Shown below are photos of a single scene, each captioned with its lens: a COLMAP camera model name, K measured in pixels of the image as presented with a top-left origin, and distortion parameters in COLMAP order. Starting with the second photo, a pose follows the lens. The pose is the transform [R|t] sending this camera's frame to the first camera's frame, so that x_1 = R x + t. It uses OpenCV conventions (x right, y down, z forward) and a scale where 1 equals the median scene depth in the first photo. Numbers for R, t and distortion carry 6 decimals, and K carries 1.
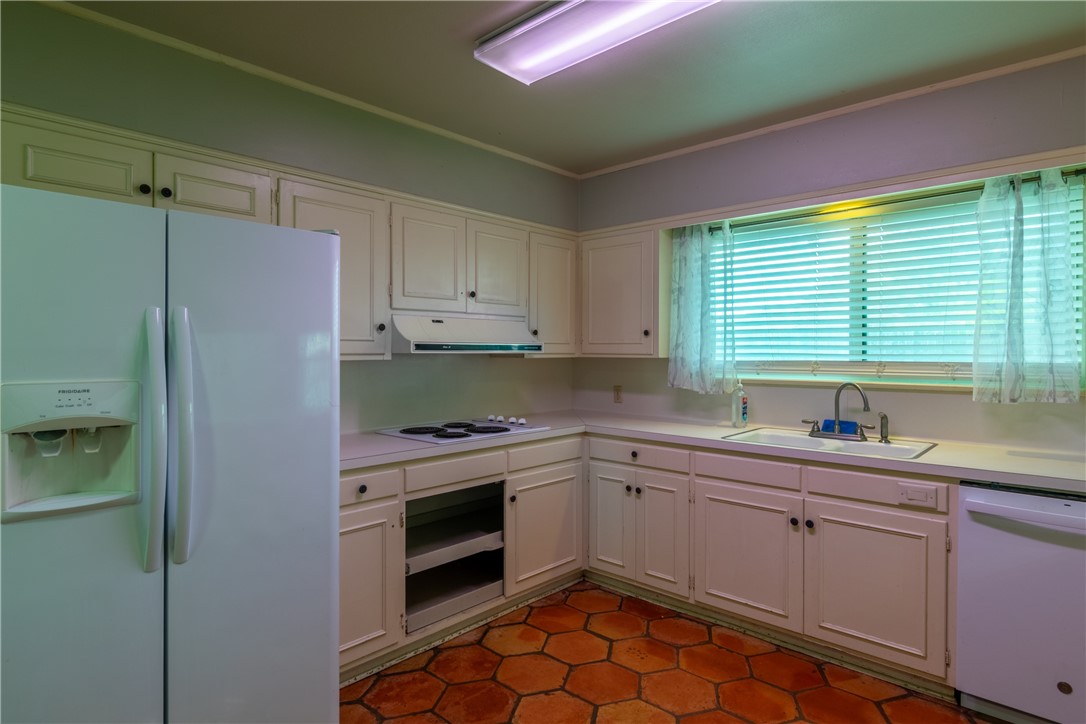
lens RADIAL K [[597.6, 0, 538.8], [0, 597.6, 354.1], [0, 0, 1]] dist [-0.002725, -0.001744]
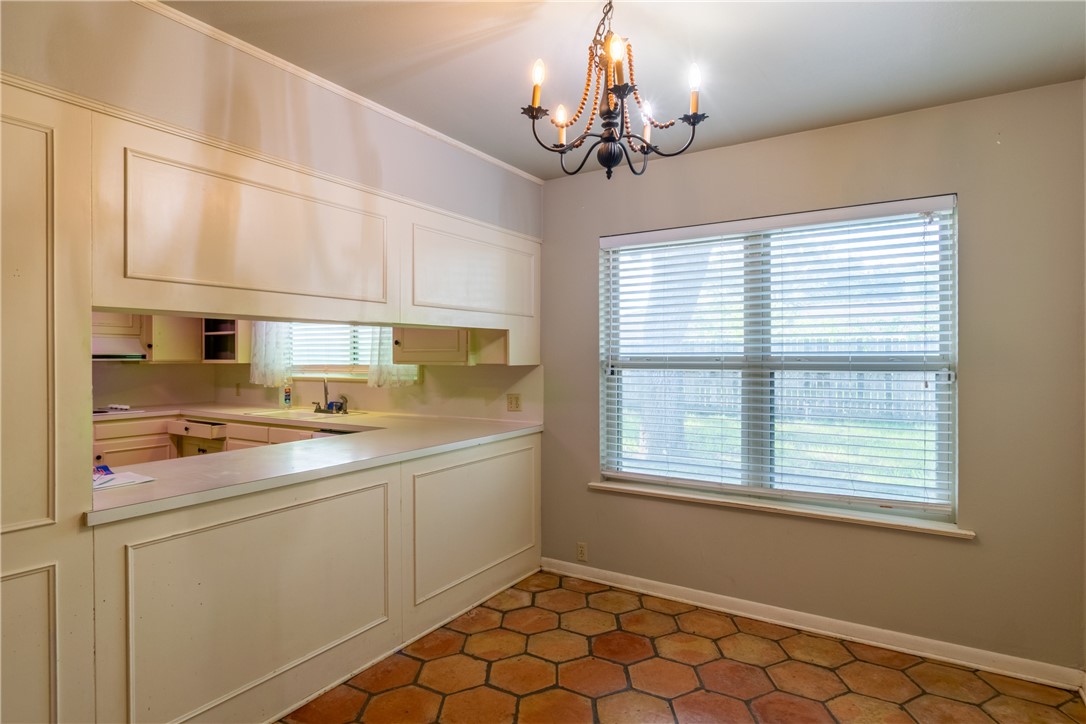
lens RADIAL K [[602.3, 0, 543.0], [0, 602.3, 362.0], [0, 0, 1]] dist [0.001818, -0.000005]
pose [[0.983840, -0.003443, 0.179017, 0.818051], [0.003407, 0.999994, 0.000506, 0.005694], [-0.179018, 0.000112, 0.983846, -0.727249]]
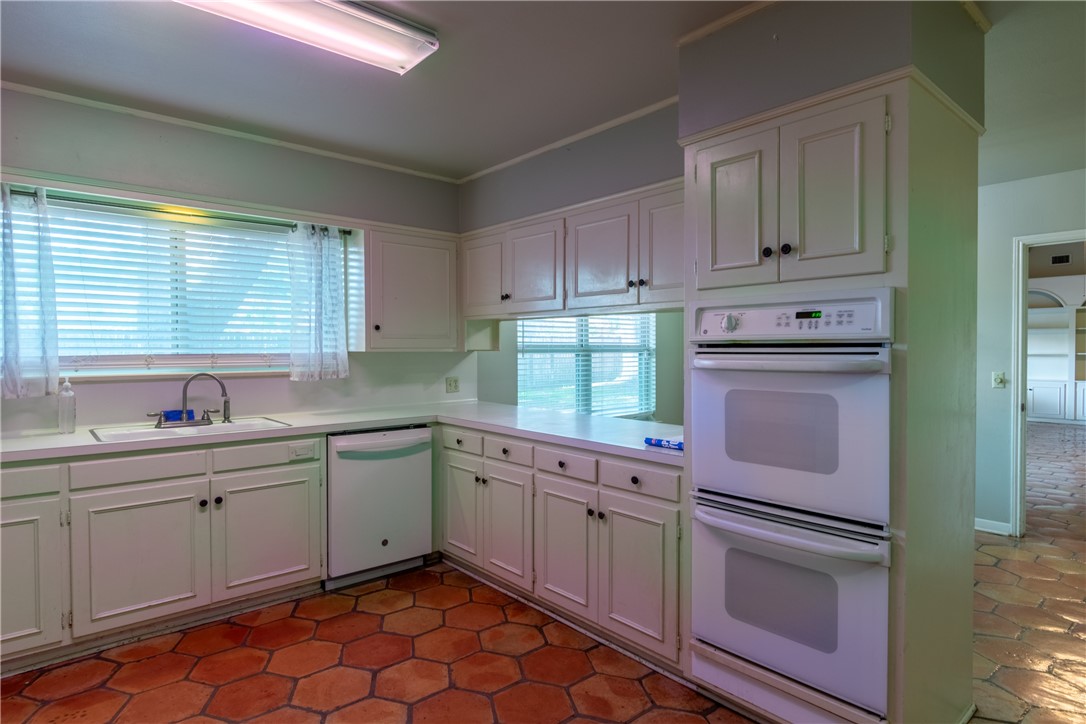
lens RADIAL K [[602.3, 0, 543.0], [0, 602.3, 362.0], [0, 0, 1]] dist [0.001818, -0.000005]
pose [[0.102391, -0.023495, 0.994467, -0.535792], [0.008795, 0.999703, 0.022713, 0.007123], [-0.994705, 0.006421, 0.102567, 0.258556]]
